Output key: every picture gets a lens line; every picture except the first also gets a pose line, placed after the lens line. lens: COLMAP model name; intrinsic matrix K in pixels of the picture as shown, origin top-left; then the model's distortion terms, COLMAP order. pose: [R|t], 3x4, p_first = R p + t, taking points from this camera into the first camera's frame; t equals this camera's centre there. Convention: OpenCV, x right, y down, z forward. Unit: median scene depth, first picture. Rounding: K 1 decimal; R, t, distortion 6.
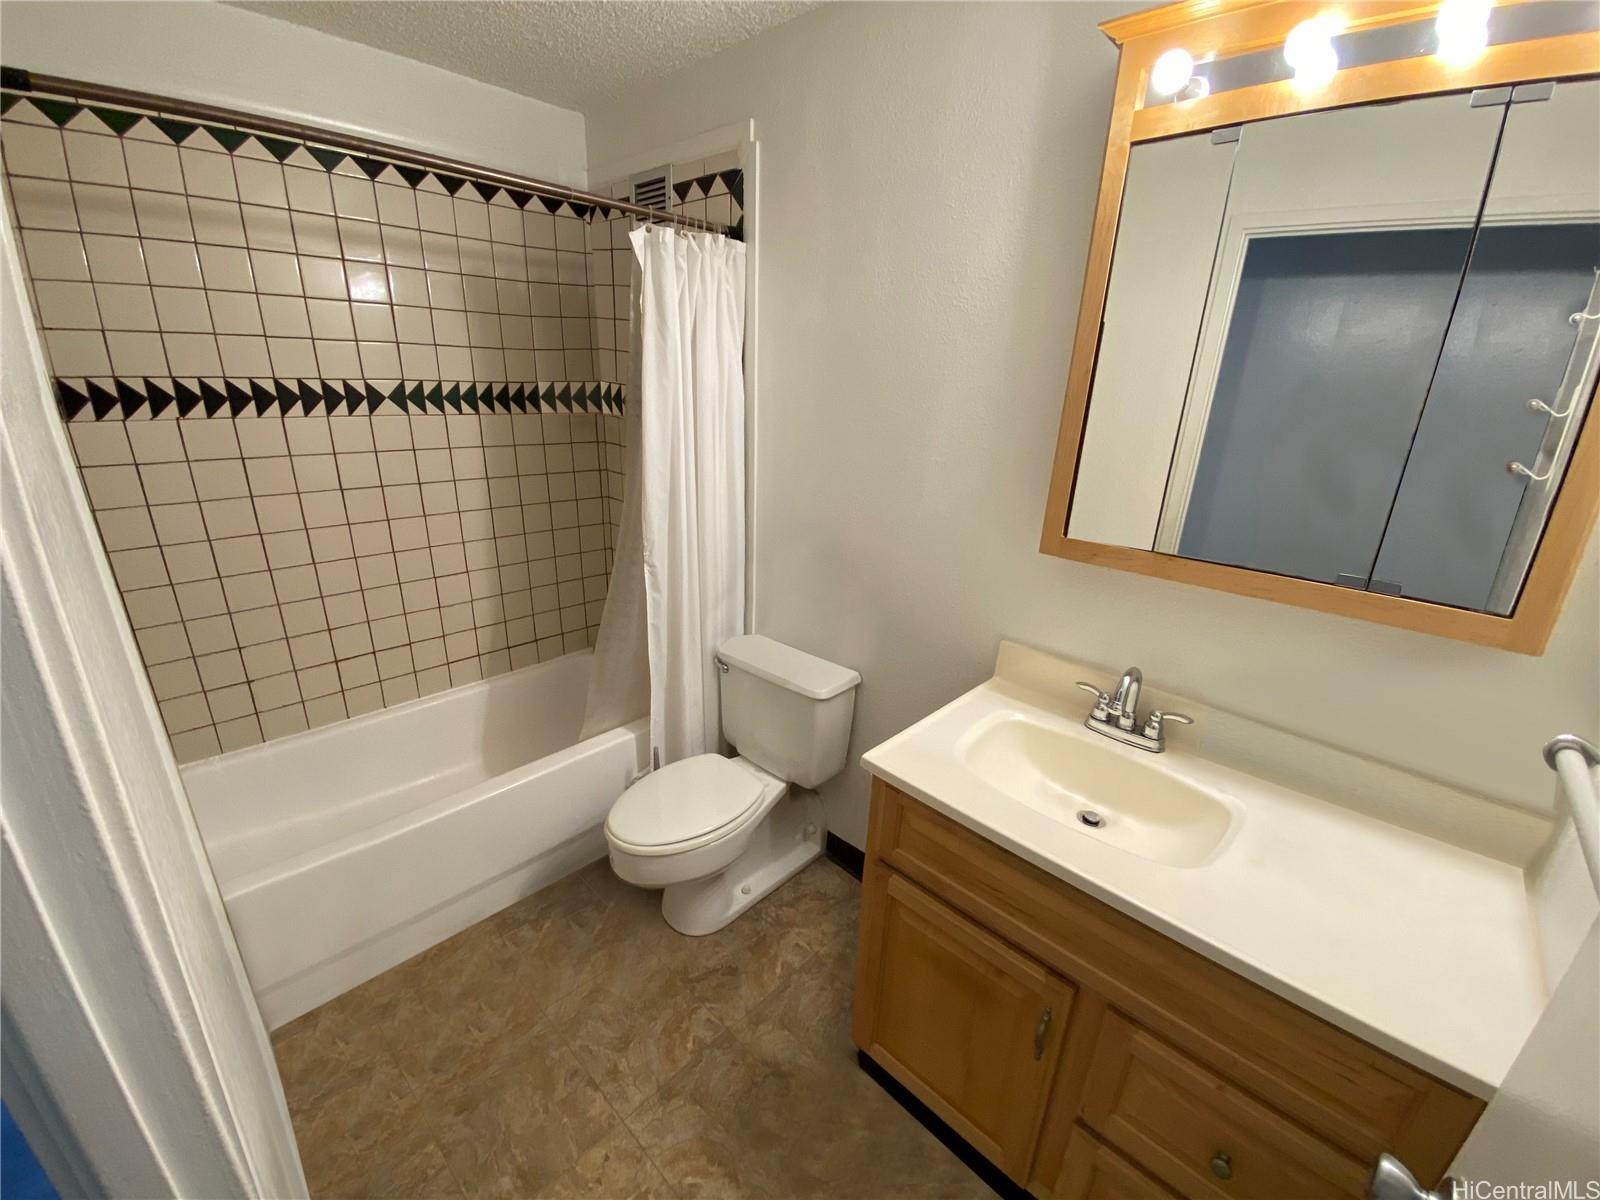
lens RADIAL K [[650.8, 0, 807.6], [0, 650.8, 597.9], [0, 0, 1]] dist [0.047086, -0.032591]
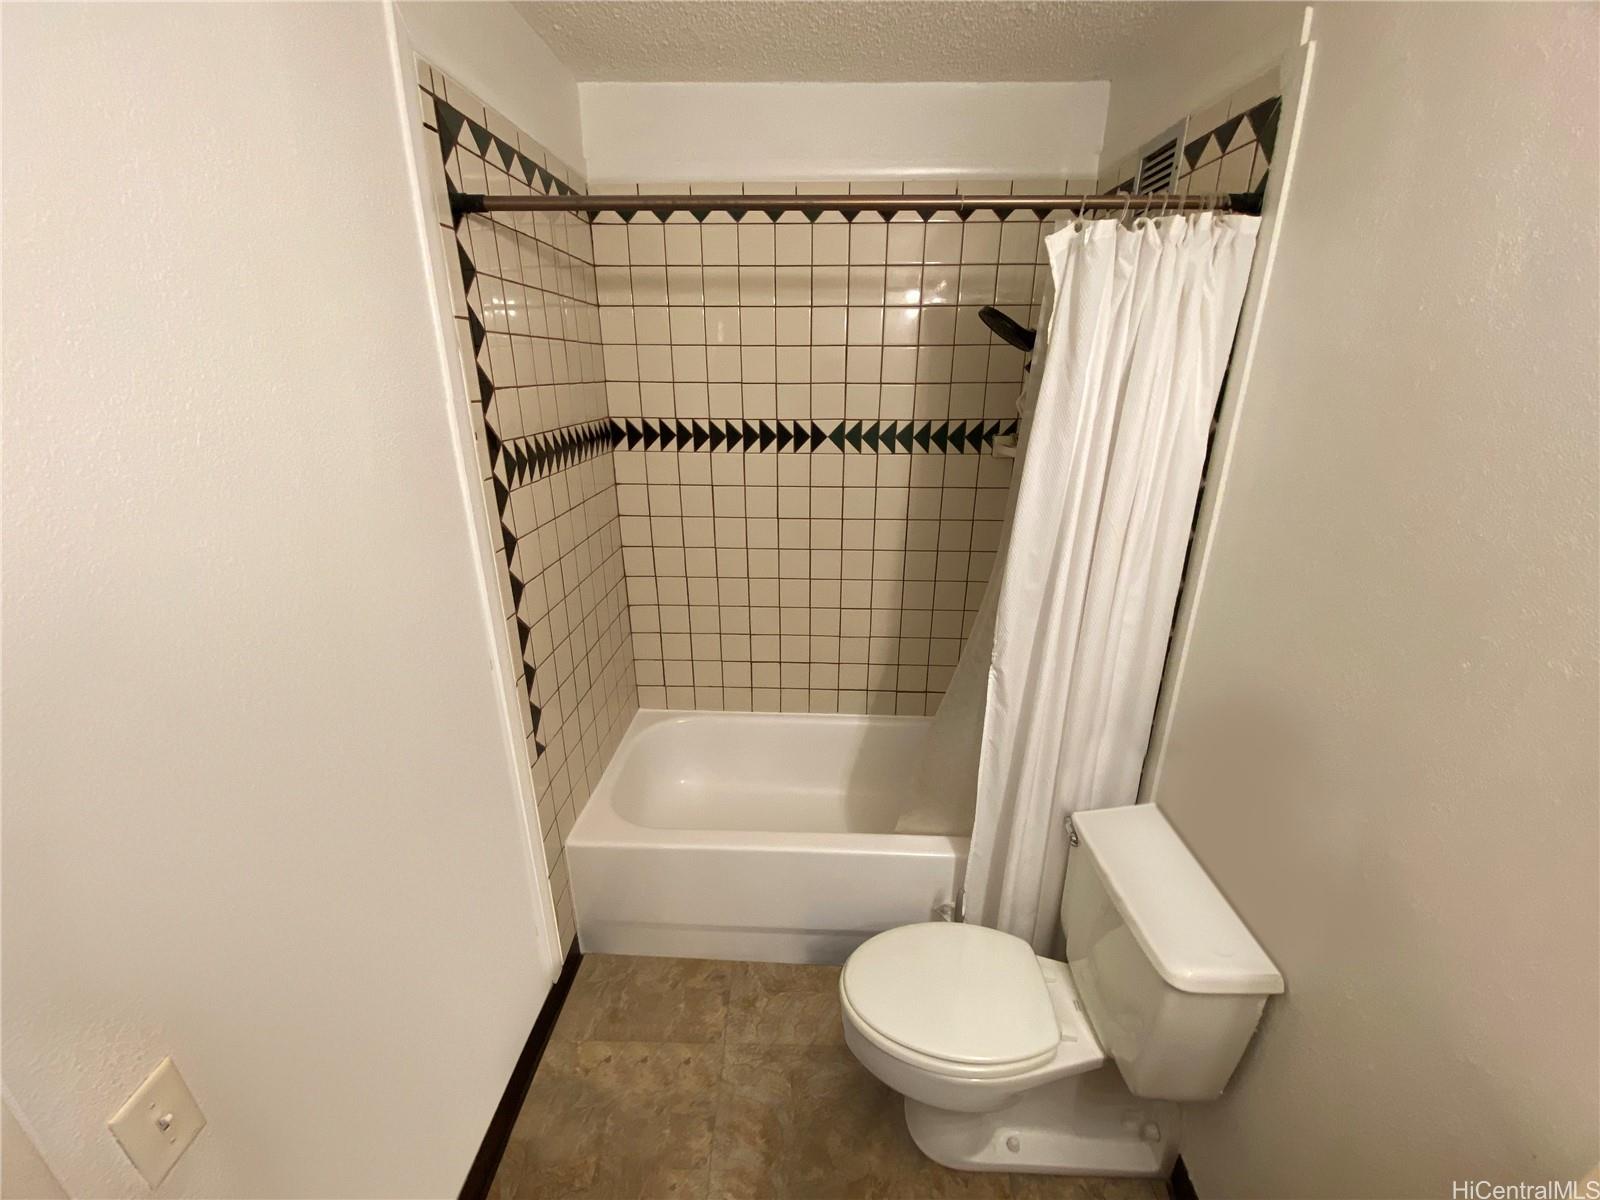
lens RADIAL K [[650.8, 0, 807.6], [0, 650.8, 597.9], [0, 0, 1]] dist [0.047086, -0.032591]
pose [[0.652934, 0.232212, -0.720940, 0.142618], [-0.229311, 0.967777, 0.104037, -0.154907], [0.721868, 0.097390, 0.685143, 0.292591]]
